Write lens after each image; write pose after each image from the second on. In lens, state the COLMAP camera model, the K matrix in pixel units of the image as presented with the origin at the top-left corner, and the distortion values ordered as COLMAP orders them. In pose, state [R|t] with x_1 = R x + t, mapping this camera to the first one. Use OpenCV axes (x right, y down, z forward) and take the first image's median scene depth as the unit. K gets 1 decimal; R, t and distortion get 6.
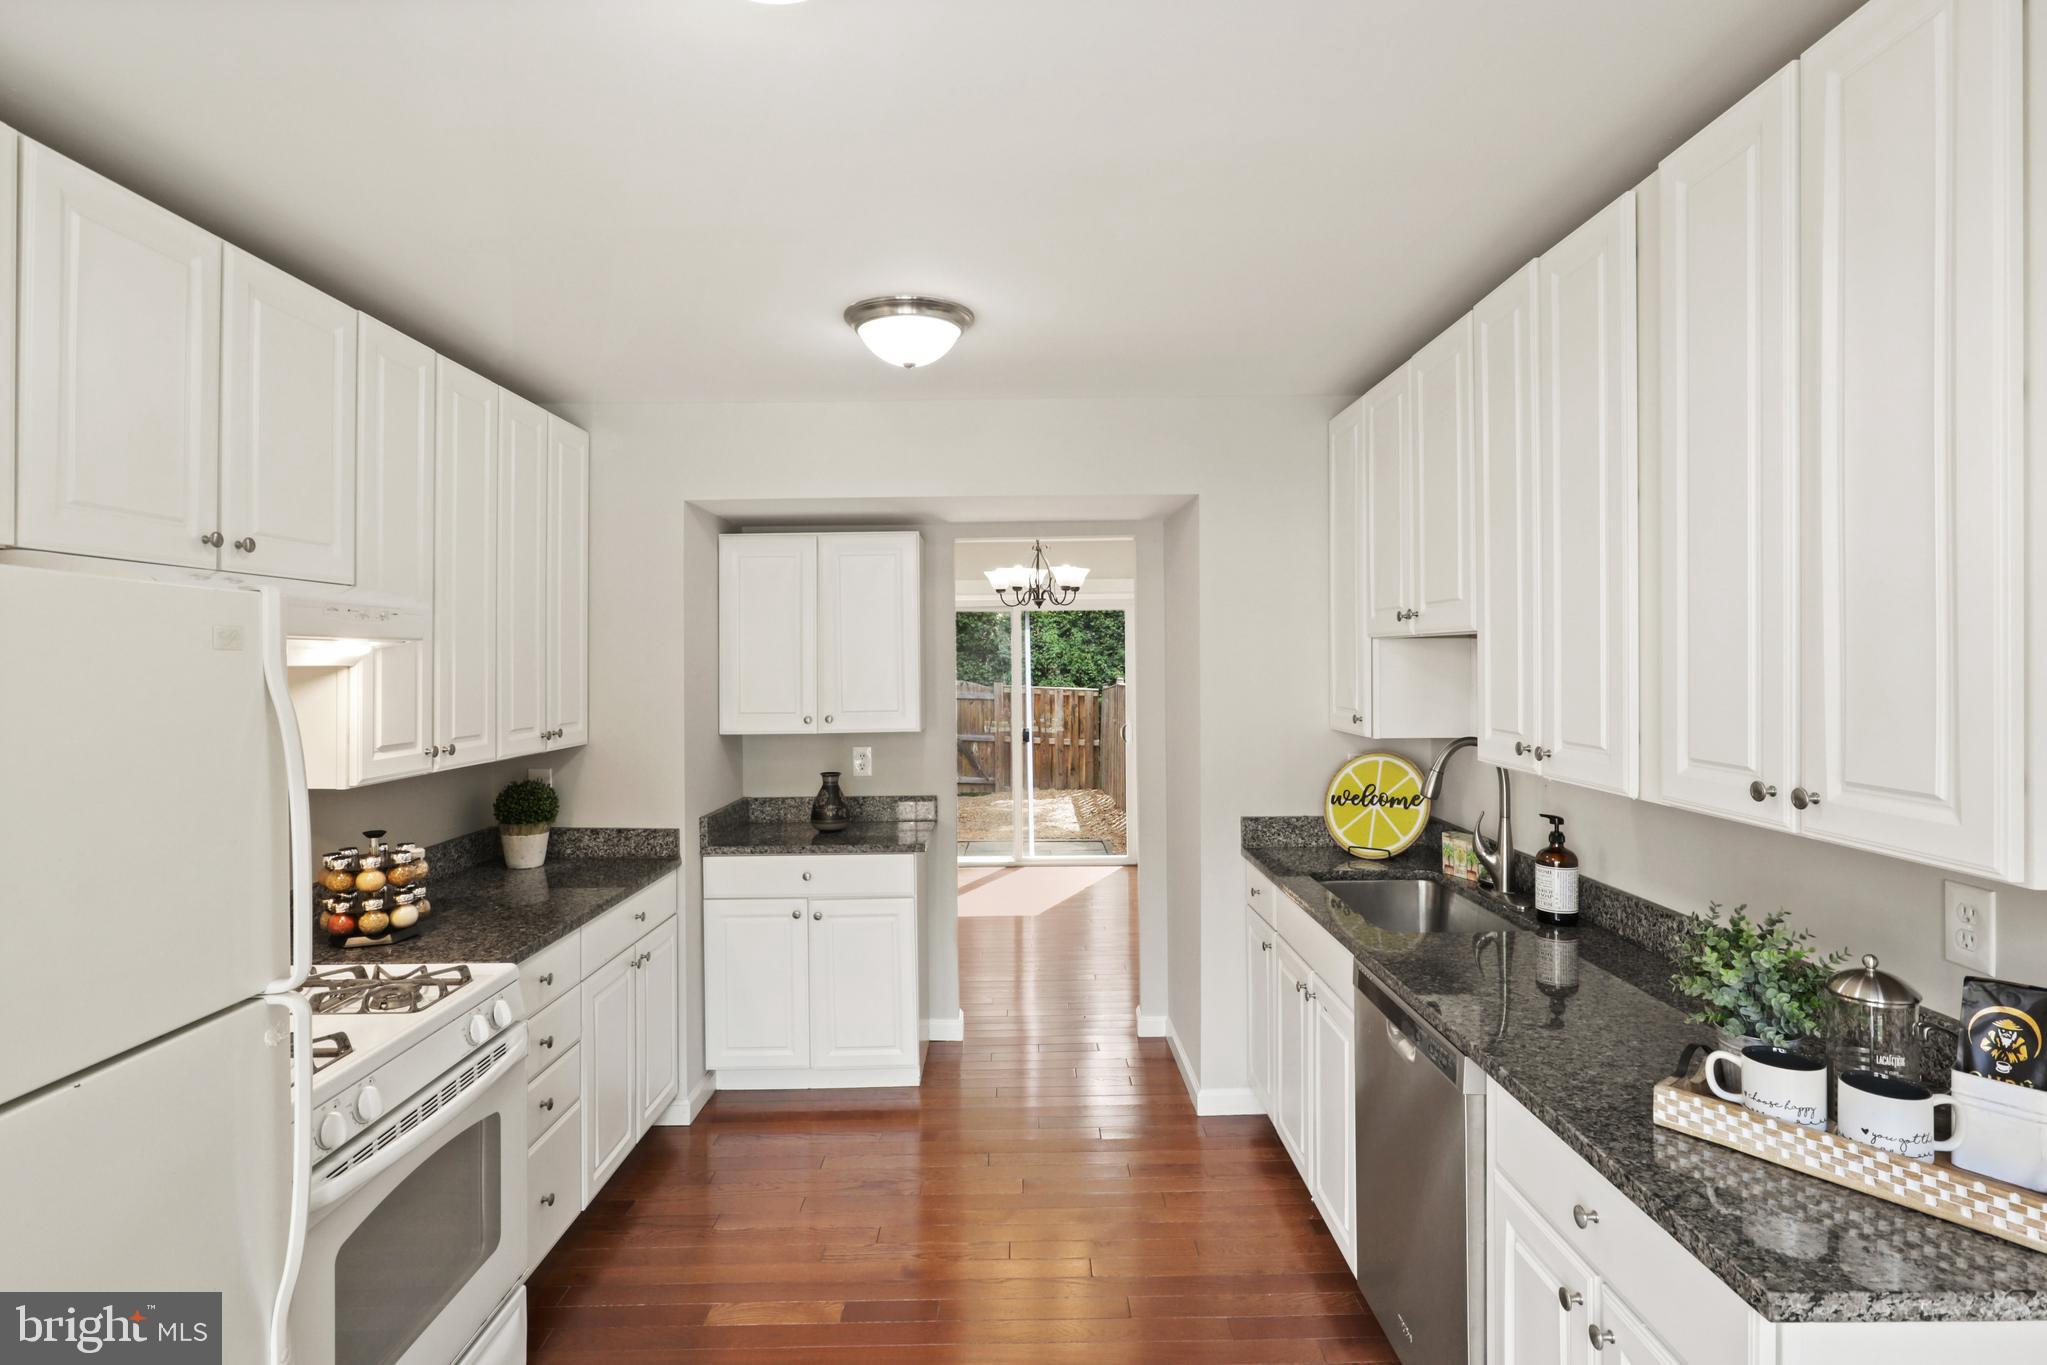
lens RADIAL K [[1028.3, 0, 1025.6], [0, 1028.3, 658.1], [0, 0, 1]] dist [-0.020031, 0.011921]
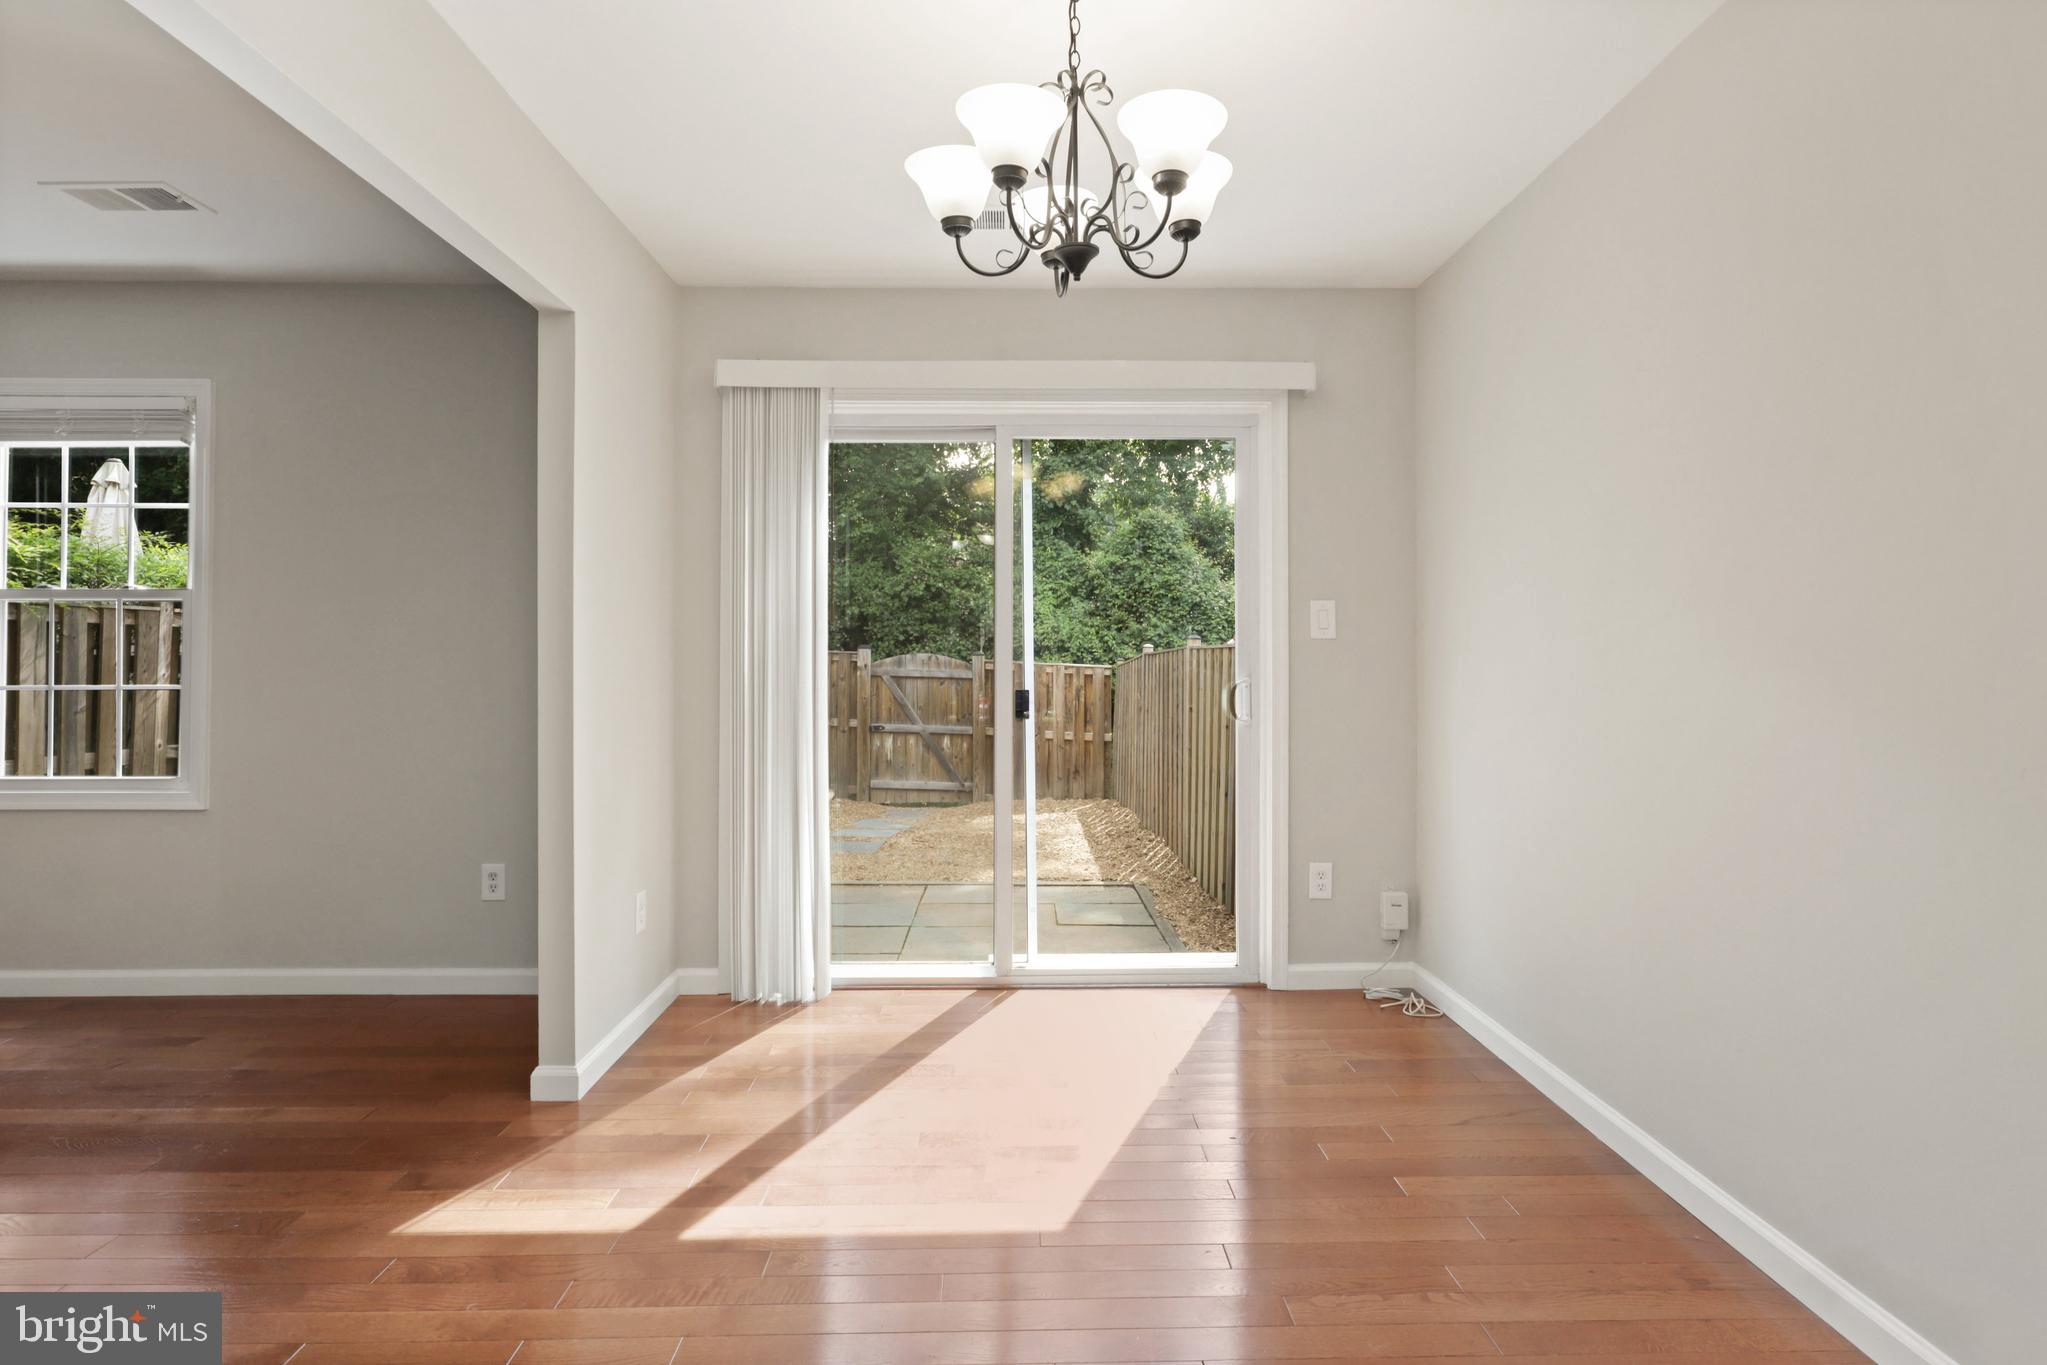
lens RADIAL K [[1028.3, 0, 1008.9], [0, 1028.3, 646.5], [0, 0, 1]] dist [-0.020031, 0.011921]
pose [[0.999965, 0.008062, -0.002390, -0.011082], [-0.008091, 0.999895, -0.011987, 0.122321], [0.002293, 0.012005, 0.999925, 1.192041]]
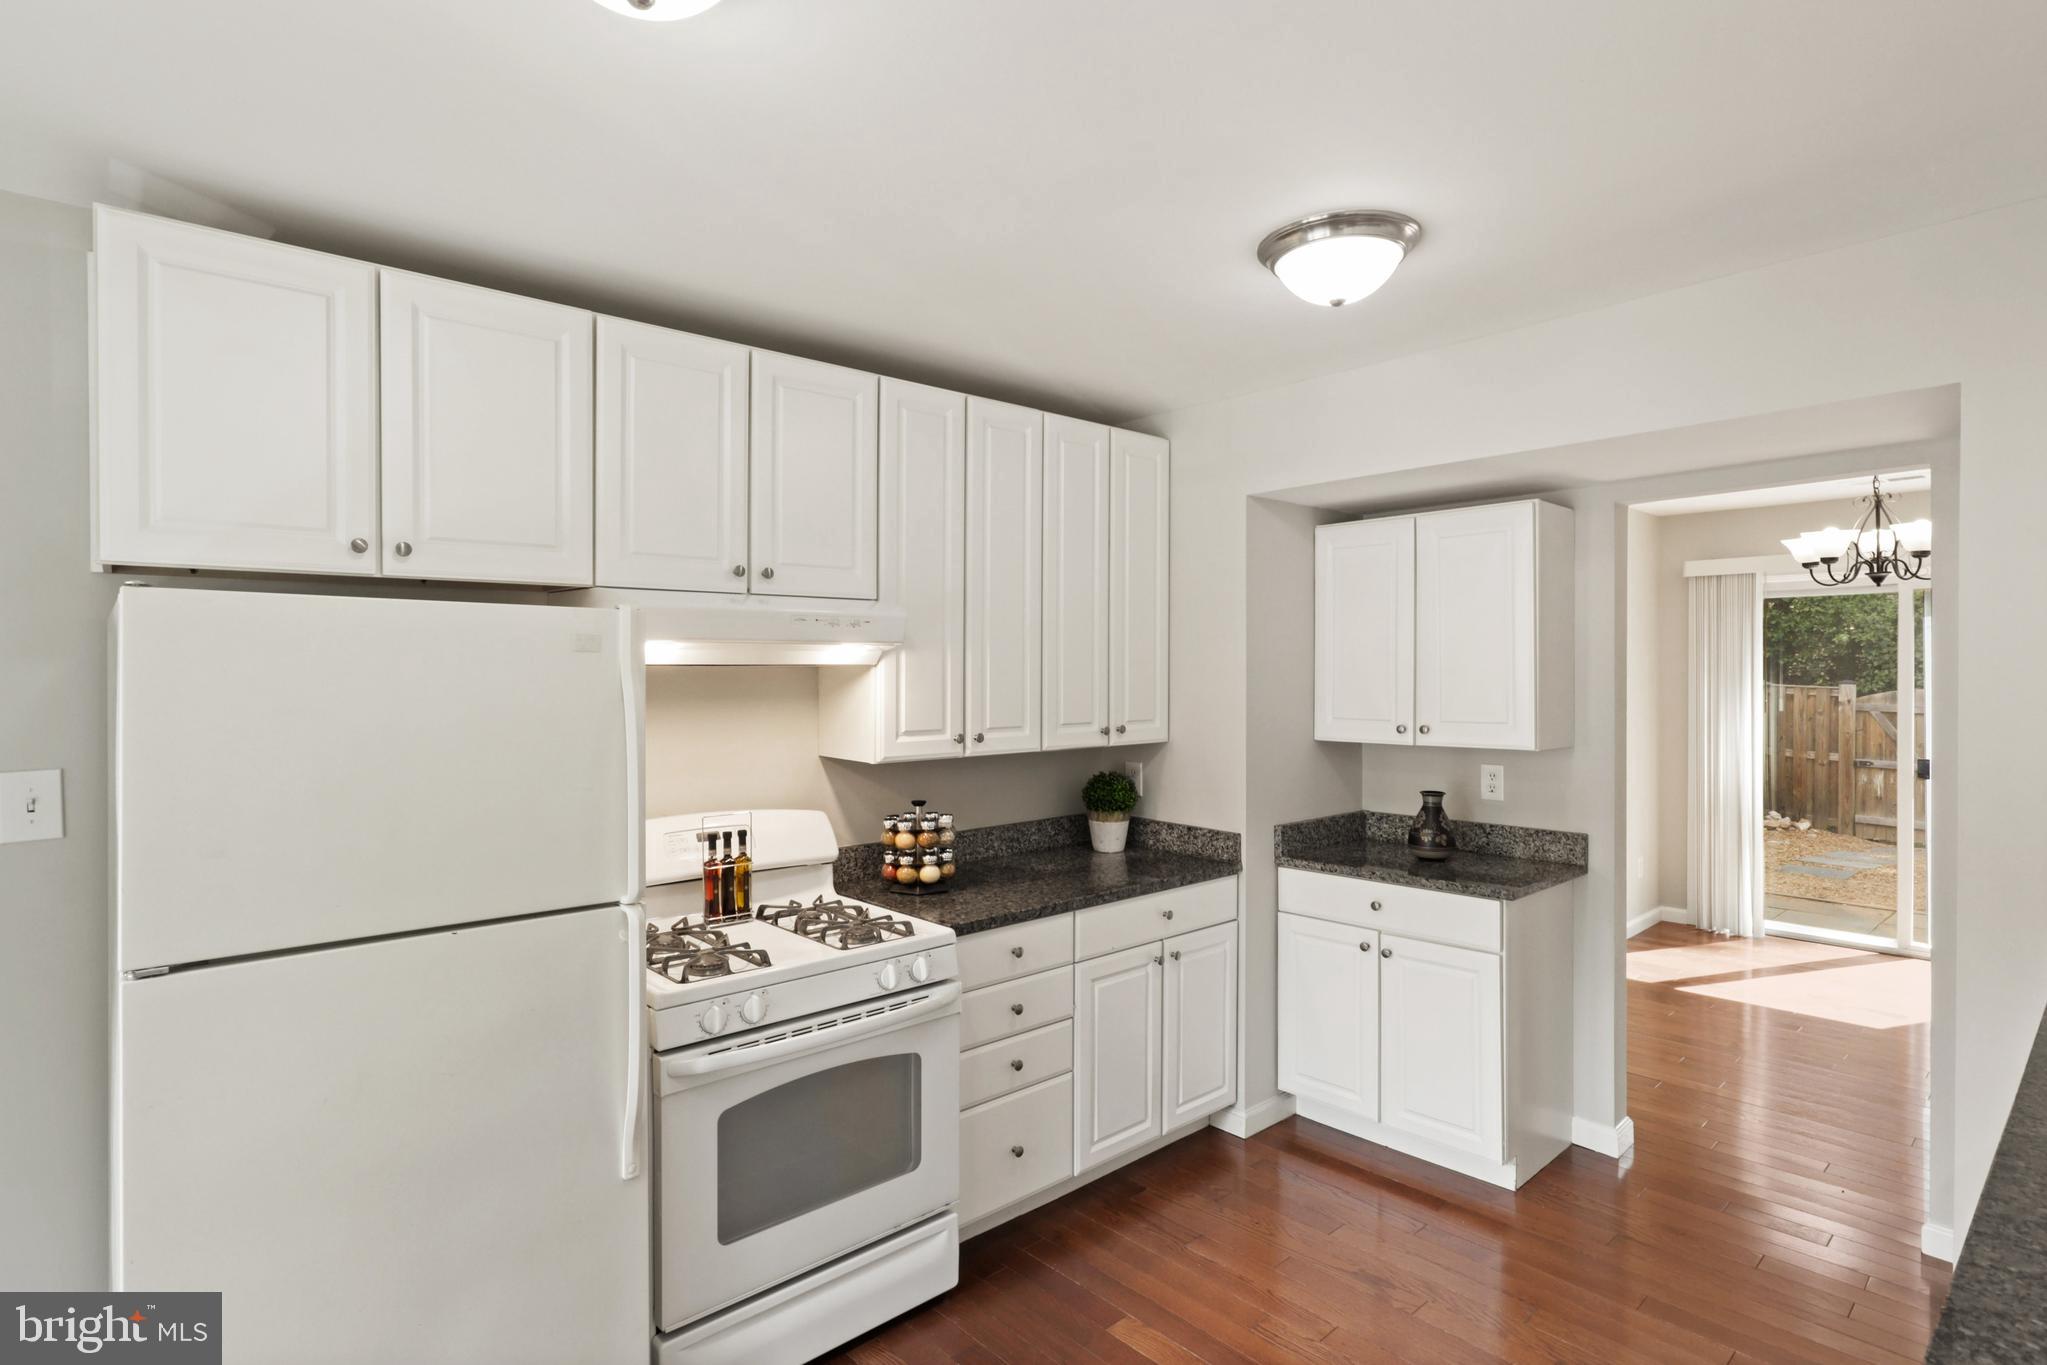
lens RADIAL K [[1028.3, 0, 1023.7], [0, 1028.3, 675.6], [0, 0, 1]] dist [-0.020031, 0.011921]
pose [[0.661267, 0.010494, -0.750077, 0.258616], [0.000963, 0.999889, 0.014837, 0.001600], [0.750150, -0.010533, 0.661184, 0.203379]]
